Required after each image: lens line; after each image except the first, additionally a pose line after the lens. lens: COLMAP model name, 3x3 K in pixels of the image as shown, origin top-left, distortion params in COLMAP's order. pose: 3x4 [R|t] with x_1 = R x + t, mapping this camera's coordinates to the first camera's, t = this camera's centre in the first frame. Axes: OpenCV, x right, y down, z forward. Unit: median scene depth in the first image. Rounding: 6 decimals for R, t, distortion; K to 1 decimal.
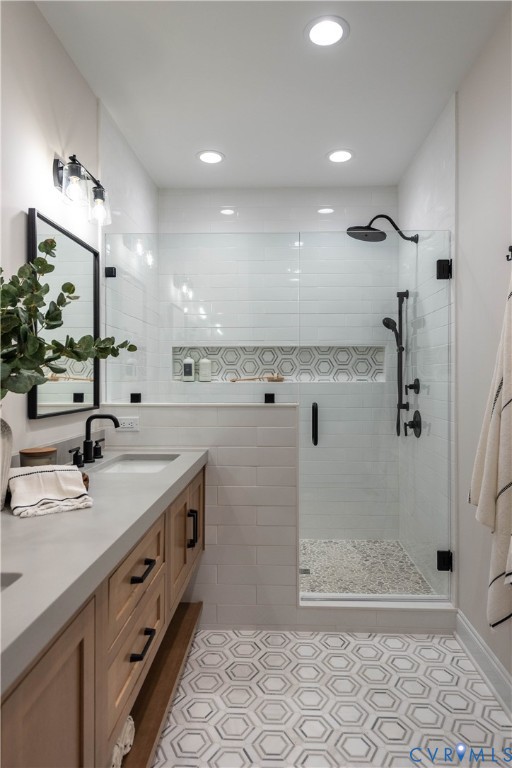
lens RADIAL K [[478.2, 0, 257.7], [0, 478.2, 383.3], [0, 0, 1]] dist [0.009531, -0.006301]
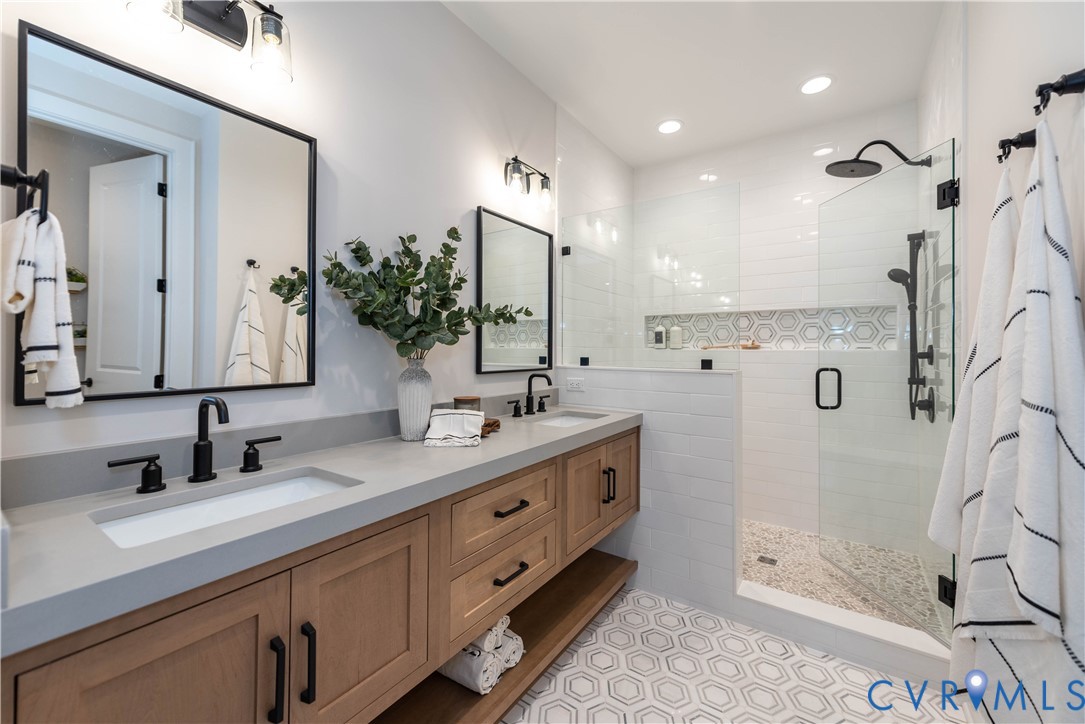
lens RADIAL K [[438.2, 0, 540.6], [0, 438.2, 350.9], [0, 0, 1]] dist [0.000524, -0.000518]
pose [[0.840926, 0.007747, -0.541095, 0.213003], [-0.013267, 0.999892, -0.006303, 0.014310], [0.540988, 0.012479, 0.840938, 0.093460]]
